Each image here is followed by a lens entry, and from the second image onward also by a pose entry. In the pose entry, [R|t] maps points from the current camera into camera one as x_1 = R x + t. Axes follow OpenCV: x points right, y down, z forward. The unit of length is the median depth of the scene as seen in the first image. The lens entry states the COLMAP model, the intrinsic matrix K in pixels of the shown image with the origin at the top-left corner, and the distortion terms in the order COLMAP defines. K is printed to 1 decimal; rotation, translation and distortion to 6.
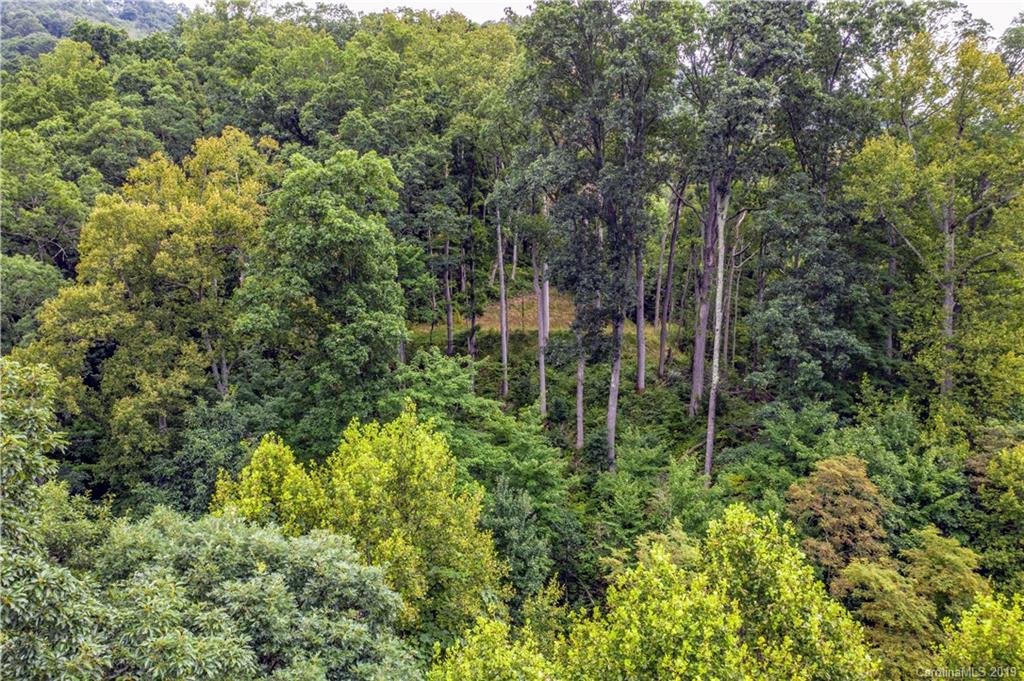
lens RADIAL K [[880.4, 0, 512.0], [0, 880.4, 340.5], [0, 0, 1]] dist [0.000754, -0.006485]
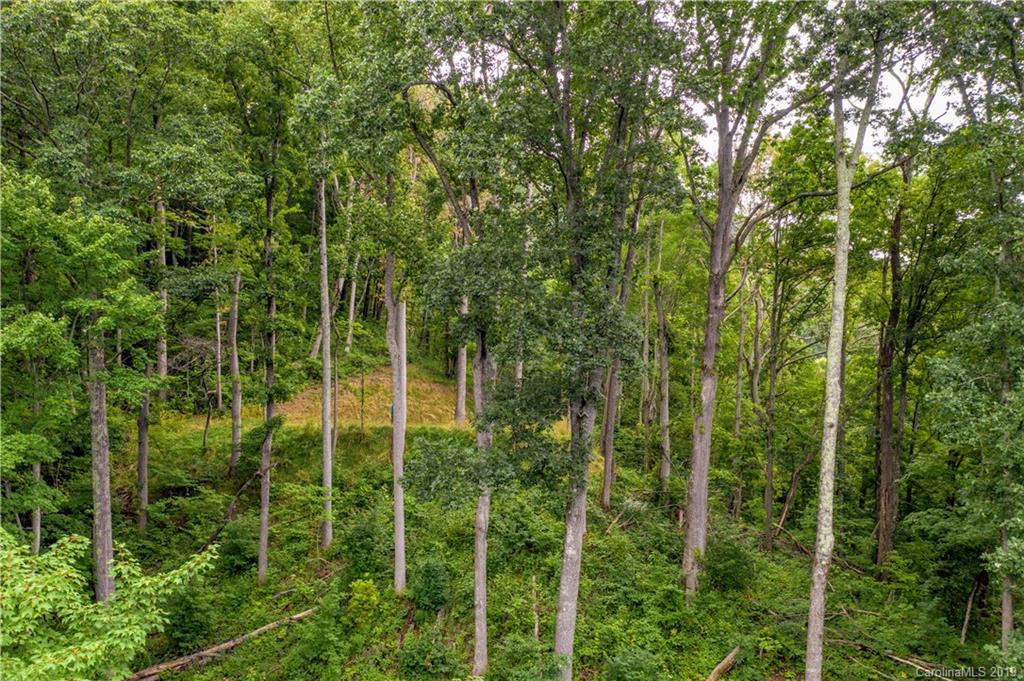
lens RADIAL K [[880.4, 0, 512.0], [0, 880.4, 340.5], [0, 0, 1]] dist [0.000754, -0.006485]
pose [[0.982768, 0.021701, 0.183565, 0.001959], [-0.001119, 0.993765, -0.111492, -0.003824], [-0.184840, 0.109365, 0.976664, 0.440199]]
